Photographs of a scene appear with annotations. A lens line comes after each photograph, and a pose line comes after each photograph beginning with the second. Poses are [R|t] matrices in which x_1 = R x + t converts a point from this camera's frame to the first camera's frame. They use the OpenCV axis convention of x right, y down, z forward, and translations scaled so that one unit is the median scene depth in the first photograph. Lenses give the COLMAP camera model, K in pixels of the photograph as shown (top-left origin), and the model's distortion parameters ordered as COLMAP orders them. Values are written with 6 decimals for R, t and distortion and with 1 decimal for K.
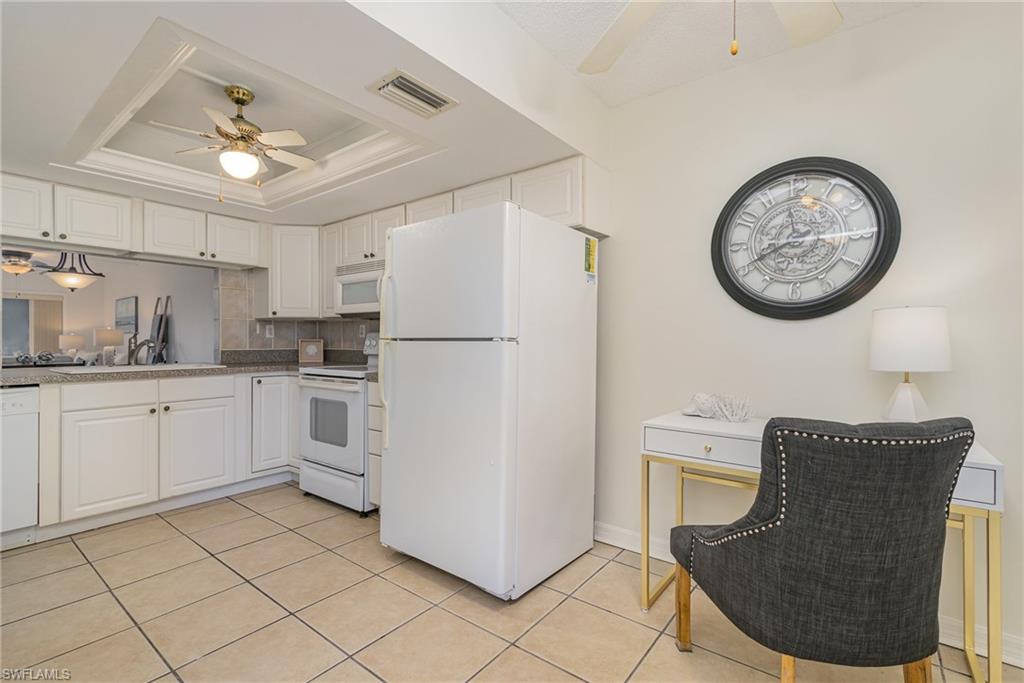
lens RADIAL K [[465.4, 0, 515.8], [0, 465.4, 339.5], [0, 0, 1]] dist [-0.001395, -0.000097]
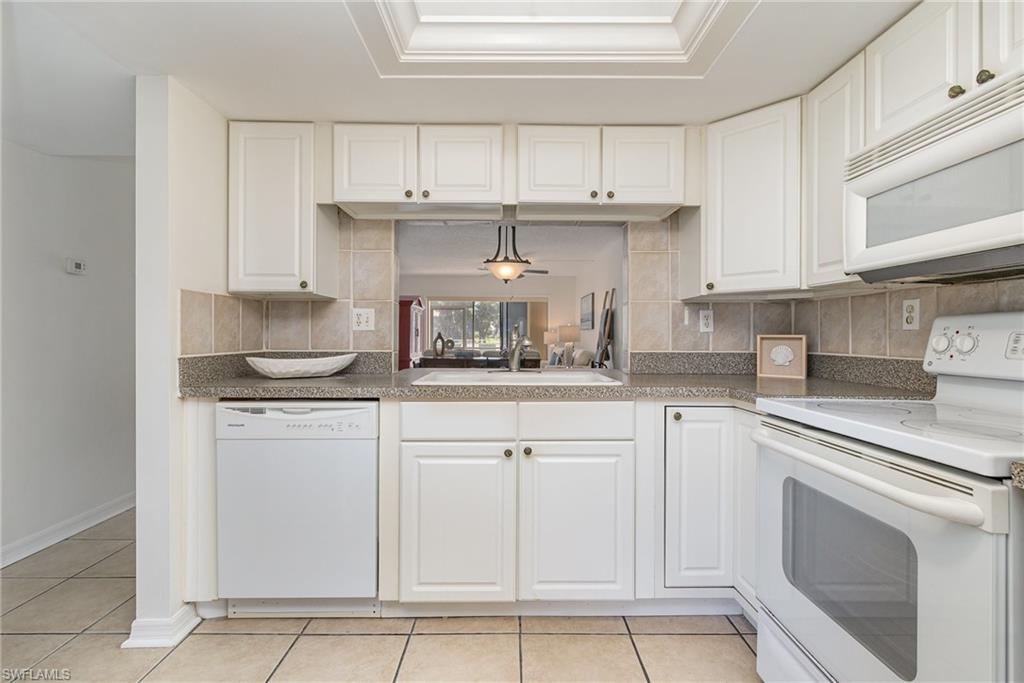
lens RADIAL K [[465.4, 0, 515.8], [0, 465.4, 339.5], [0, 0, 1]] dist [-0.001395, -0.000097]
pose [[0.607028, 0.006016, -0.794658, -0.224425], [0.000337, 0.999969, 0.007828, 0.000919], [0.794681, -0.005020, 0.607007, 0.487925]]
